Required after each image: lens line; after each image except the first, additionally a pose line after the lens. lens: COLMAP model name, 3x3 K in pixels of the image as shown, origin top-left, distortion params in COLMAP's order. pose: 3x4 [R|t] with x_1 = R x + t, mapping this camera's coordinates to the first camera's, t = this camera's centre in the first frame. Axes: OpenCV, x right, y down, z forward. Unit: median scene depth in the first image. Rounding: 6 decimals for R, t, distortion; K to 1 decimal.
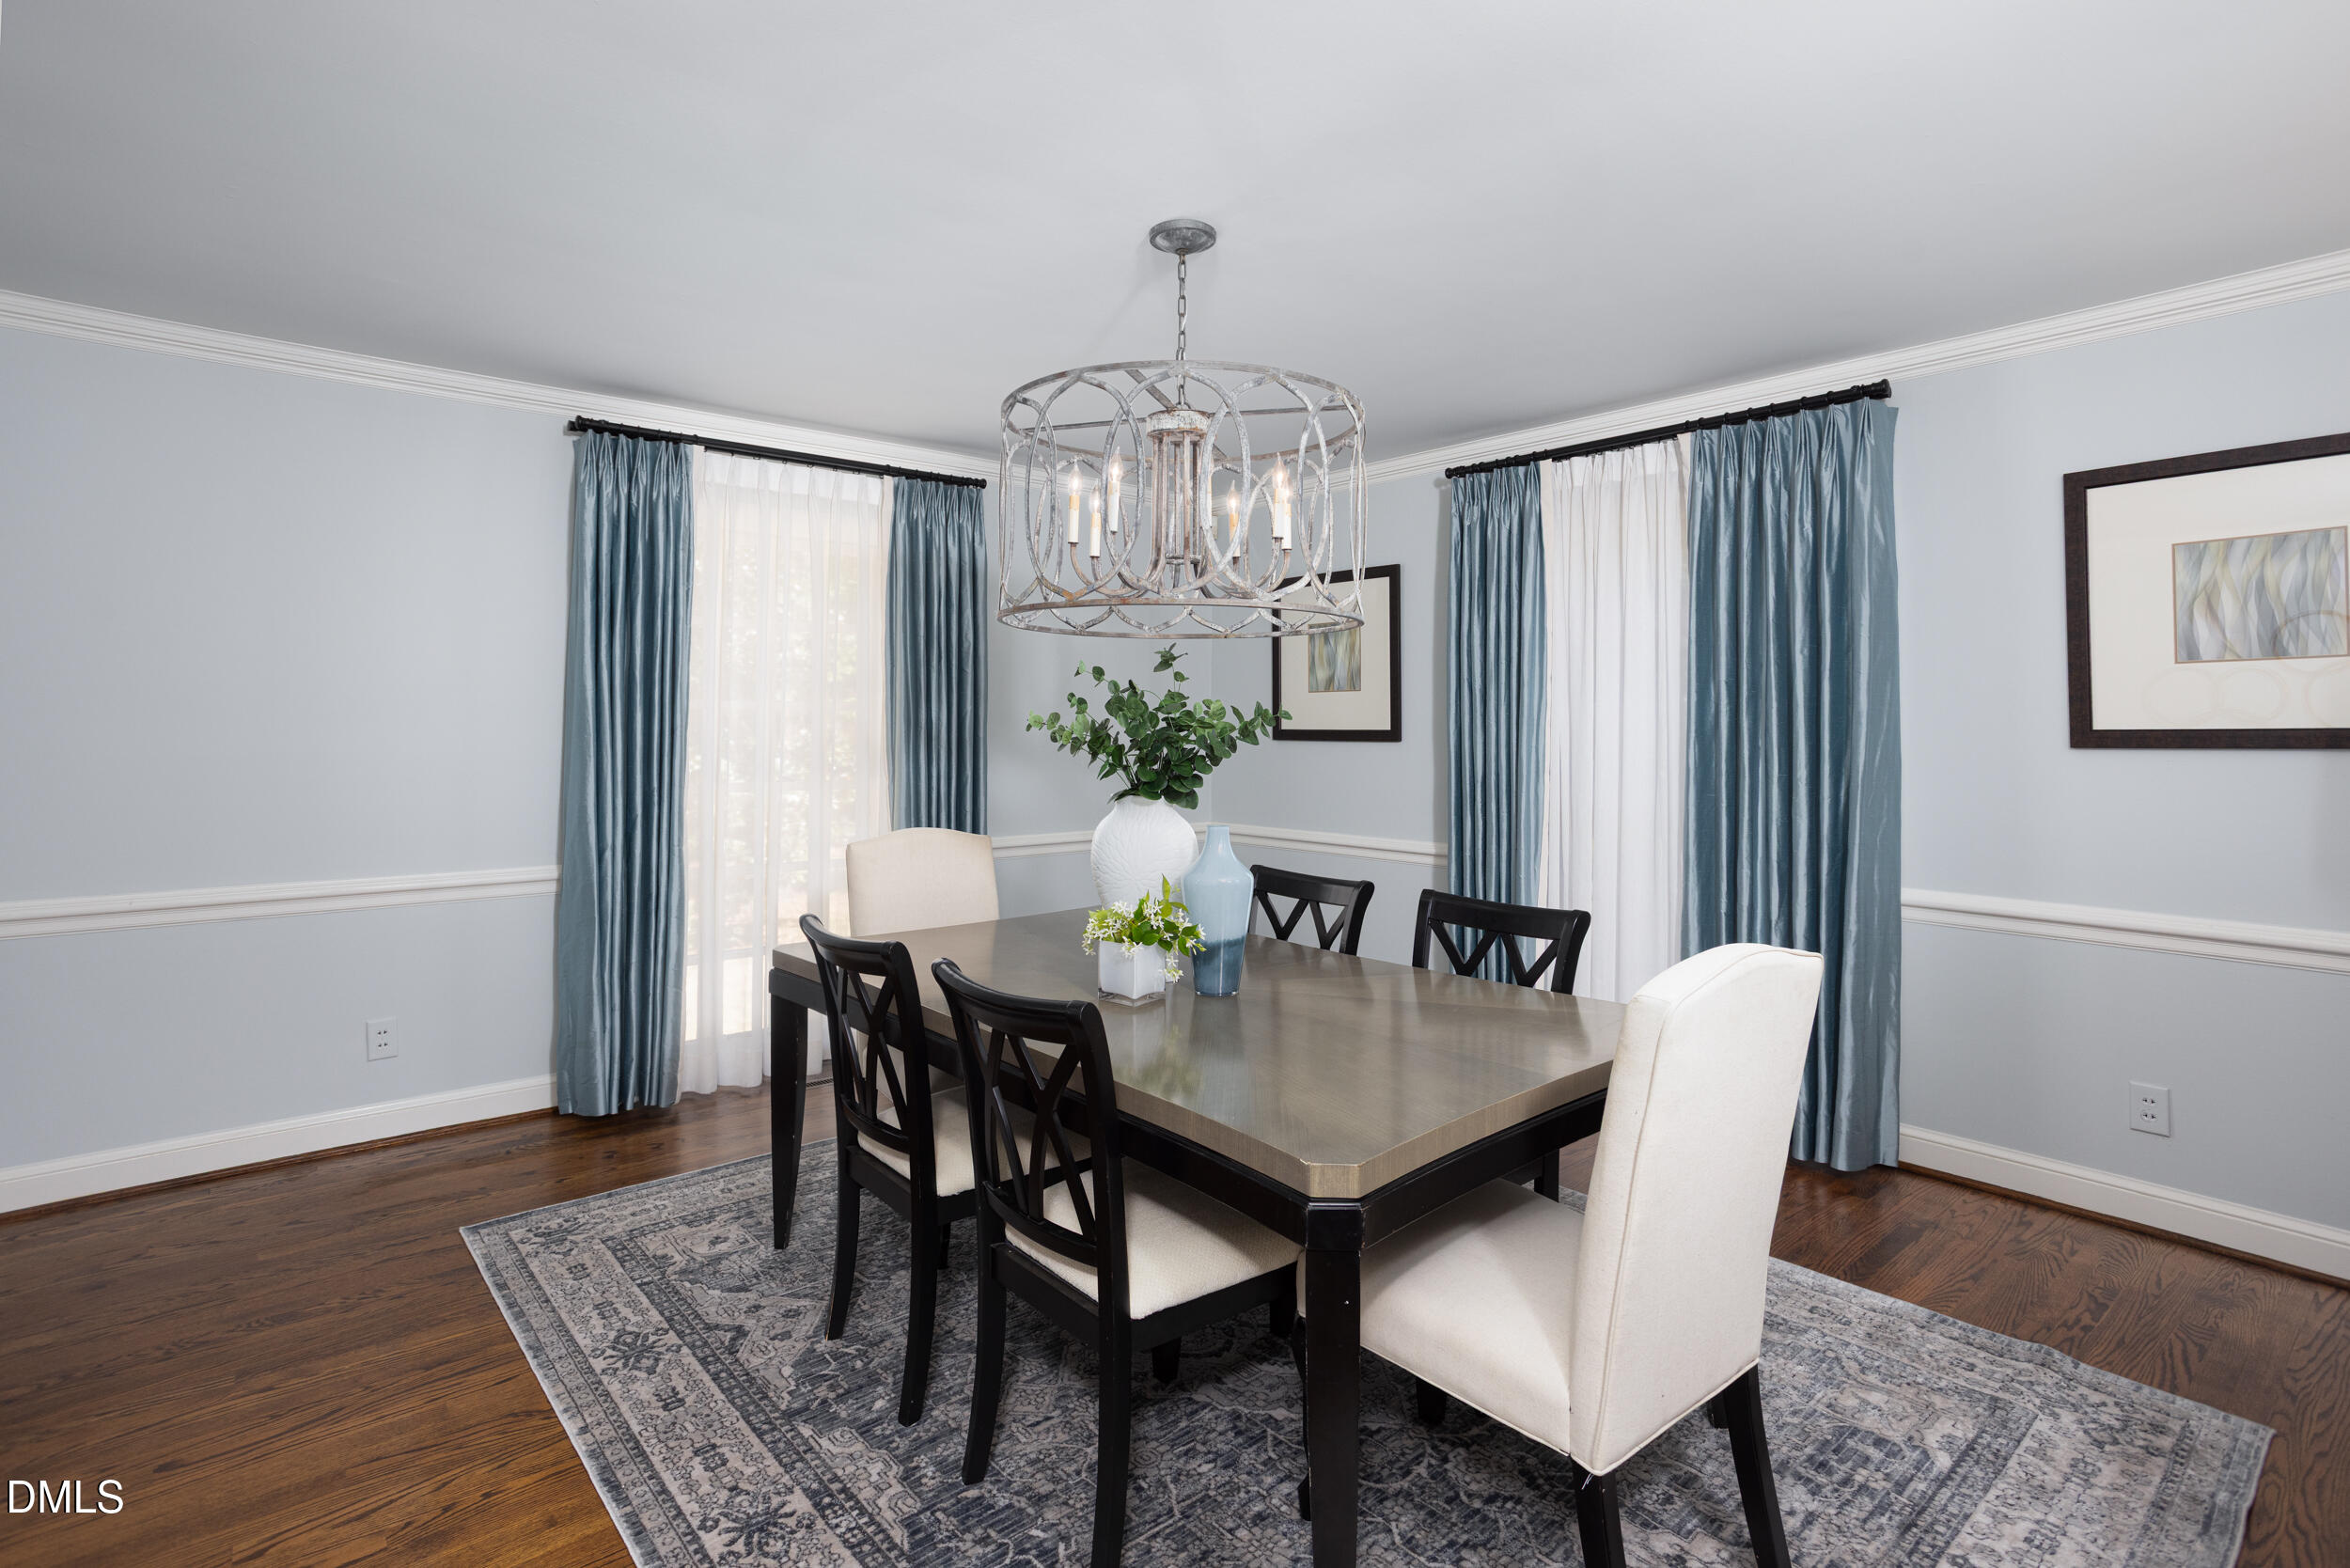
lens RADIAL K [[1180.9, 0, 1176.6], [0, 1180.9, 755.2], [0, 0, 1]] dist [-0.004235, -0.000658]
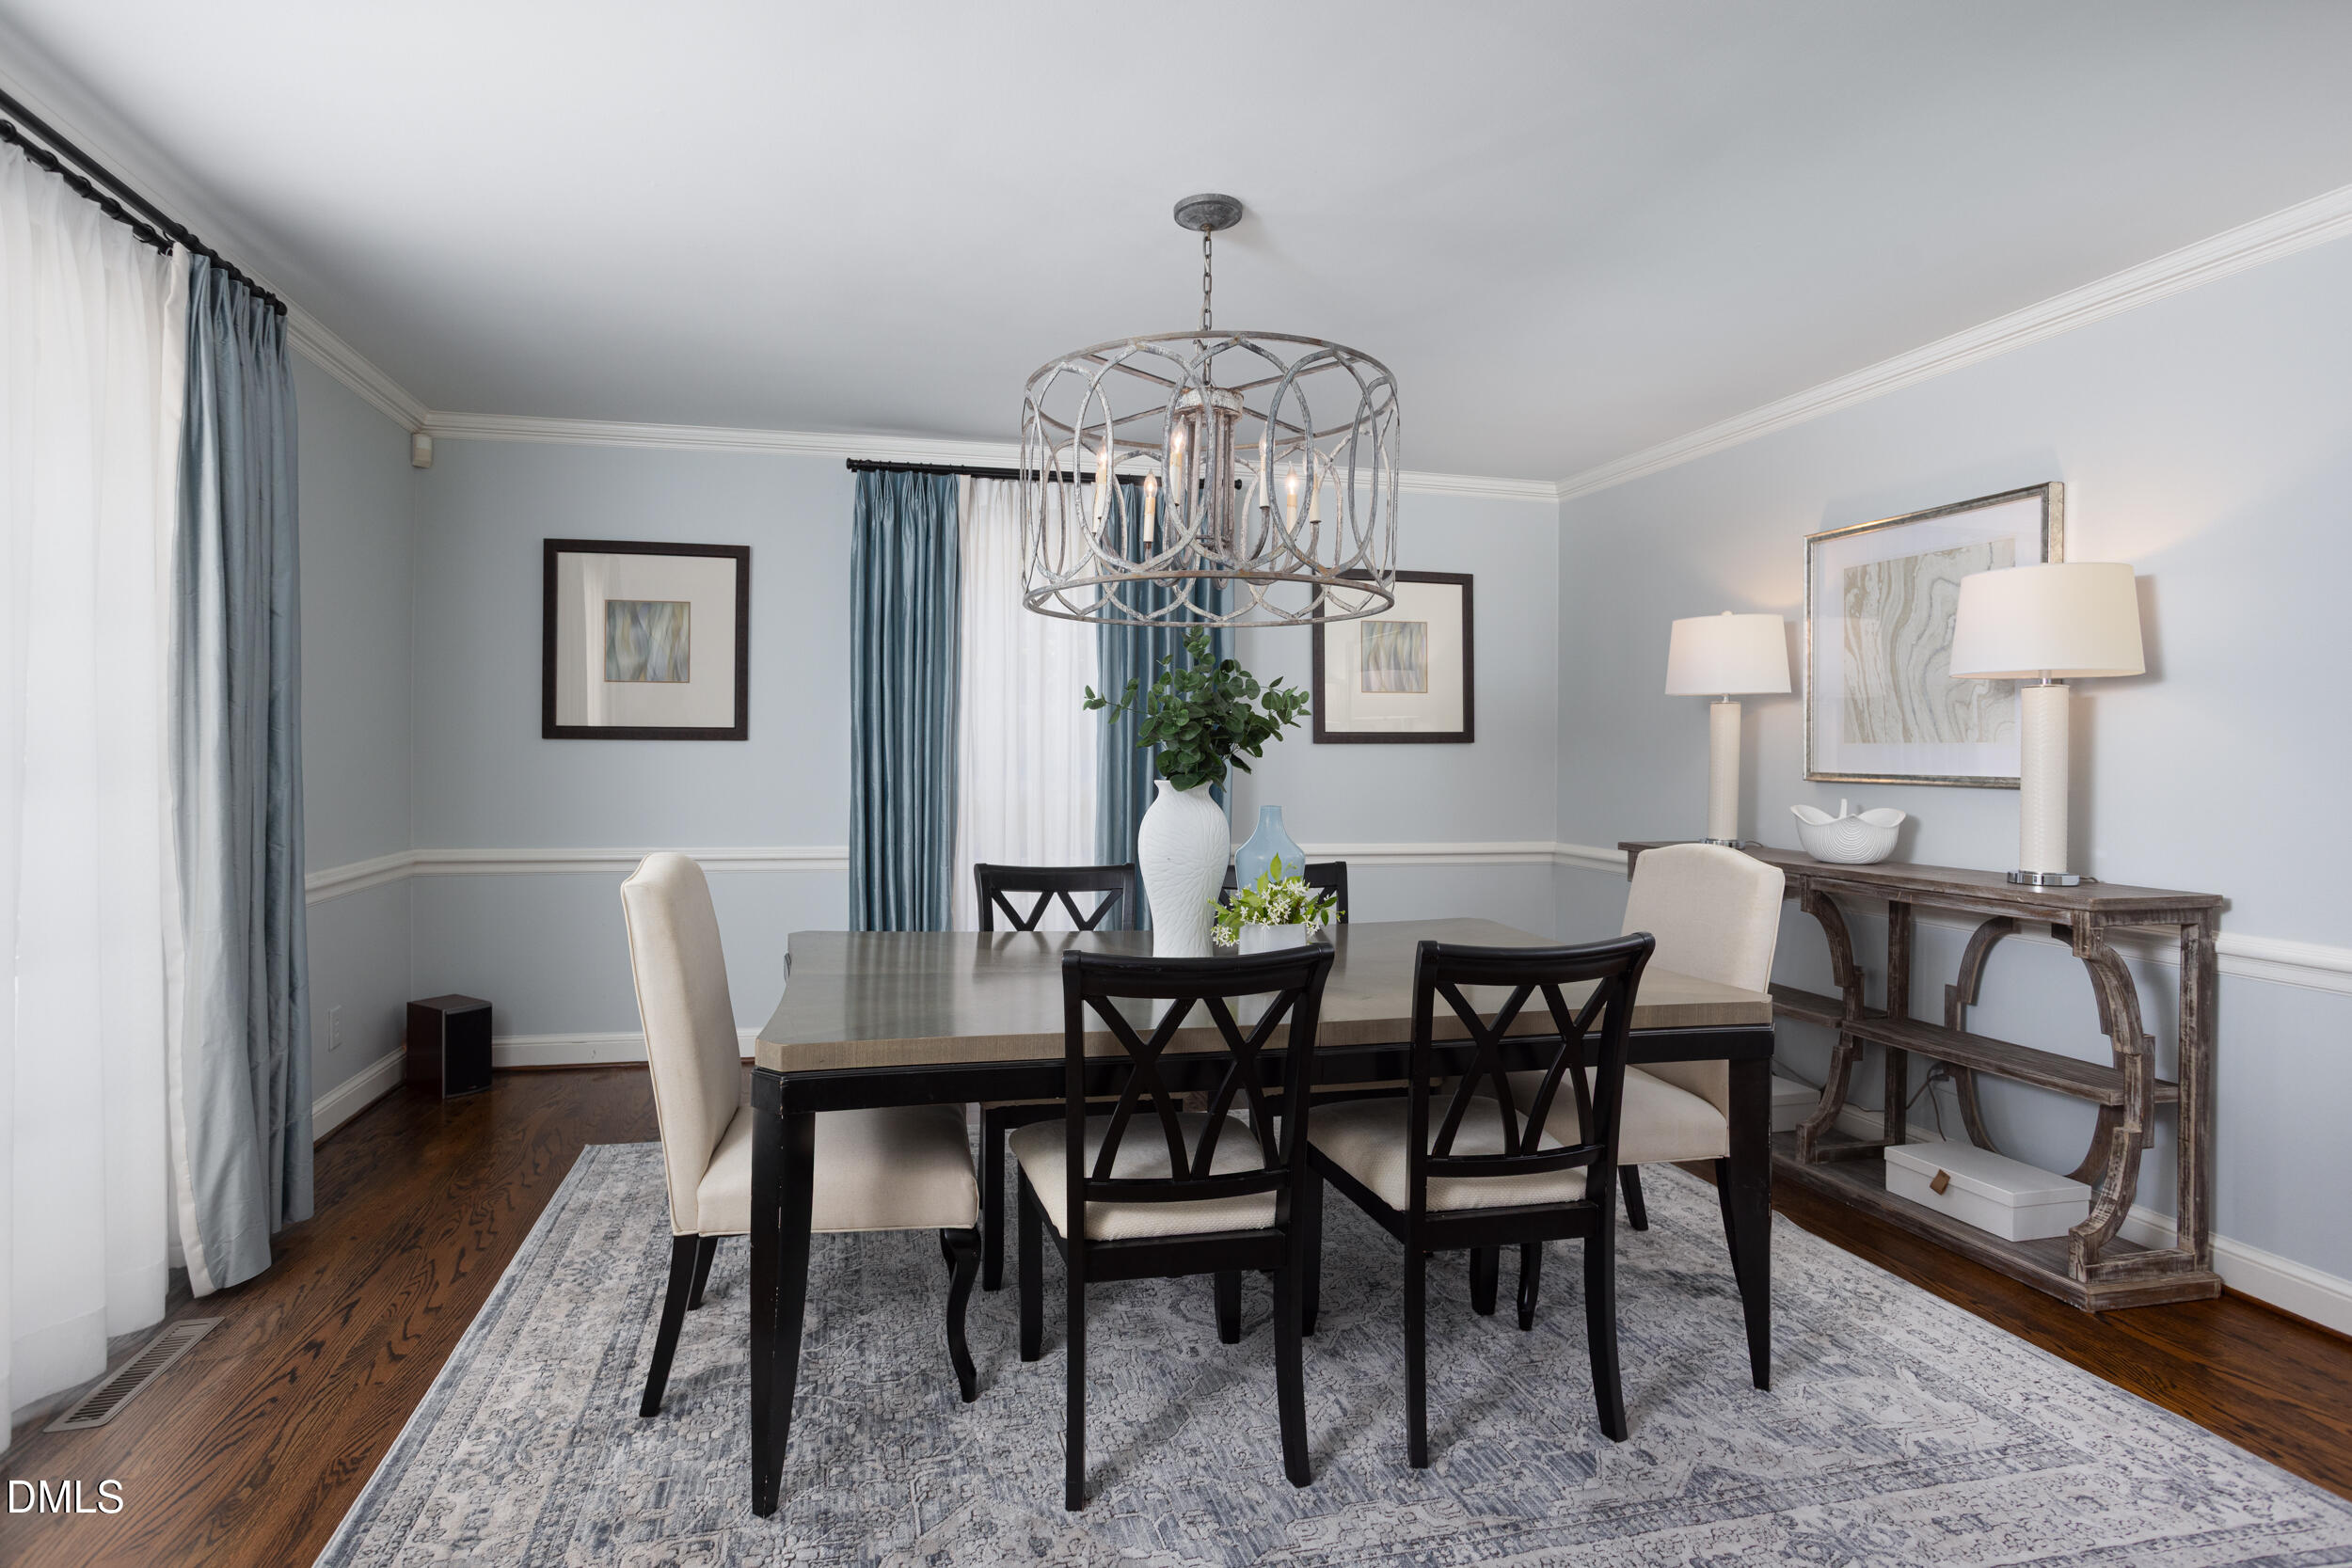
lens RADIAL K [[1181.7, 0, 1177.6], [0, 1181.7, 755.2], [0, 0, 1]] dist [-0.004235, -0.000658]
pose [[0.442735, 0.002596, 0.896649, -0.714960], [0.017228, 0.999787, -0.011401, 0.023141], [-0.896487, 0.020495, 0.442596, 0.464024]]
